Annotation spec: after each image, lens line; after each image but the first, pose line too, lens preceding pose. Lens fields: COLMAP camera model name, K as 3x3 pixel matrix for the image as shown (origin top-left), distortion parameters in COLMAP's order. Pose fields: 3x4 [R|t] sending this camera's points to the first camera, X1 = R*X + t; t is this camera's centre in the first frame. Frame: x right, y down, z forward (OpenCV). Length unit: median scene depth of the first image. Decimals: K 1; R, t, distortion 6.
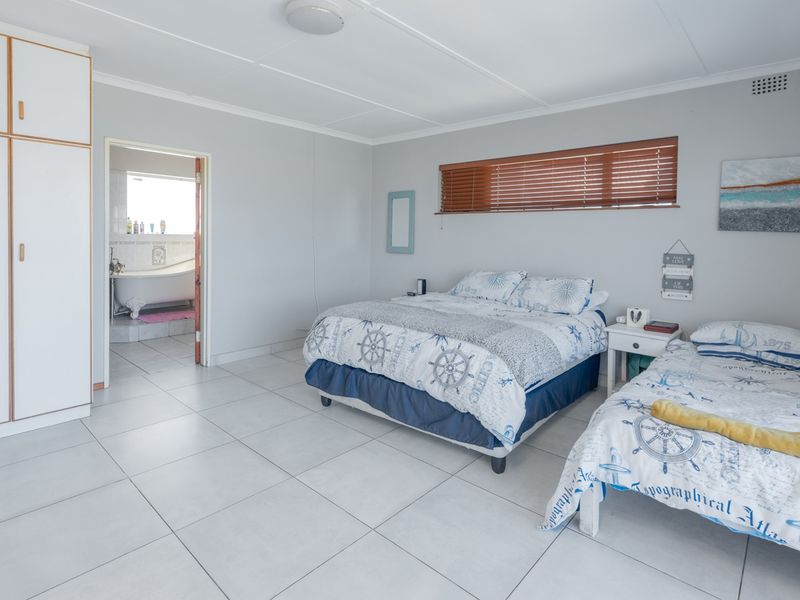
lens RADIAL K [[434.7, 0, 400.0], [0, 434.7, 245.9], [0, 0, 1]] dist [0.000629, -0.002139]
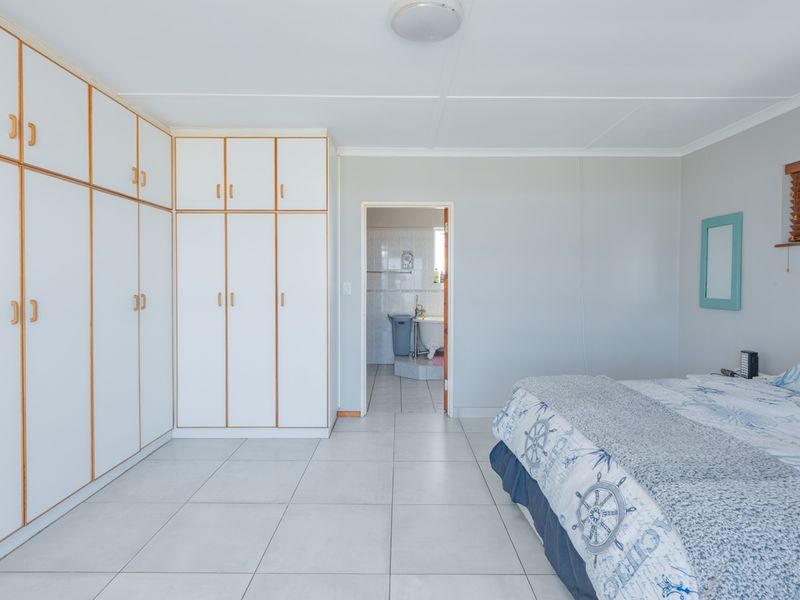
lens RADIAL K [[436.3, 0, 399.7], [0, 436.3, 285.2], [0, 0, 1]] dist [0.003622, -0.000725]
pose [[0.673650, -0.005195, -0.739032, 0.212789], [-0.007503, 0.999876, -0.013868, -0.007914], [0.739012, 0.014888, 0.673527, 0.237214]]
